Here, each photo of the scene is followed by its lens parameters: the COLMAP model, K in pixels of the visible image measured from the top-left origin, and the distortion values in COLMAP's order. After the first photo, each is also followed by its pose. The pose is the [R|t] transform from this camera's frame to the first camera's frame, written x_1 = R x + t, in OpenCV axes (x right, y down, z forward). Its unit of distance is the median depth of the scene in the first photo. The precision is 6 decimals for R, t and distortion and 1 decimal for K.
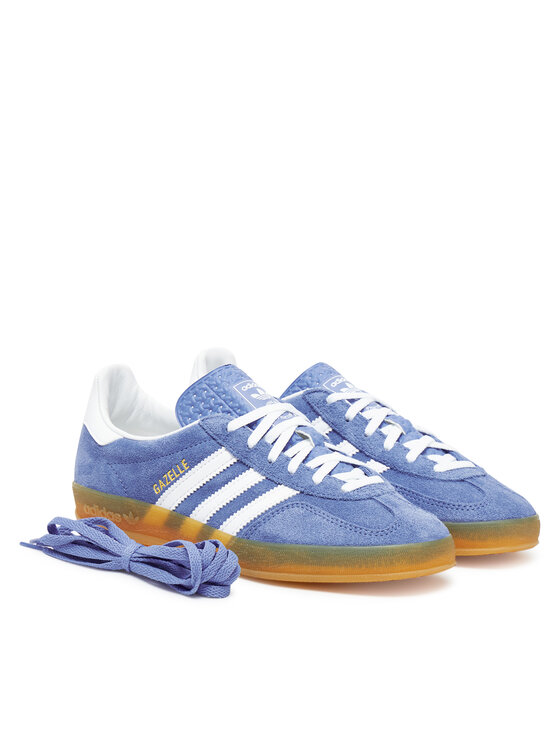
lens RADIAL K [[2209.1, 0, 280.0], [0, 2209.1, 373.0], [0, 0, 1]] dist [-0.106190, -0.308856]
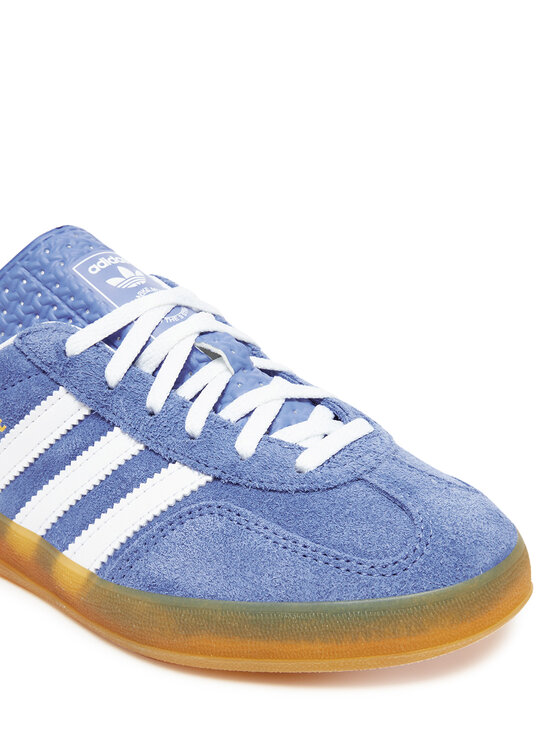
lens RADIAL K [[1086.9, 0, 280.0], [0, 1086.9, 373.0], [0, 0, 1]] dist [-0.000828, -0.013172]
pose [[0.994257, -0.101056, 0.035229, 0.017353], [0.093881, 0.981608, 0.166230, -0.008130], [-0.051379, -0.161968, 0.985458, 0.746155]]
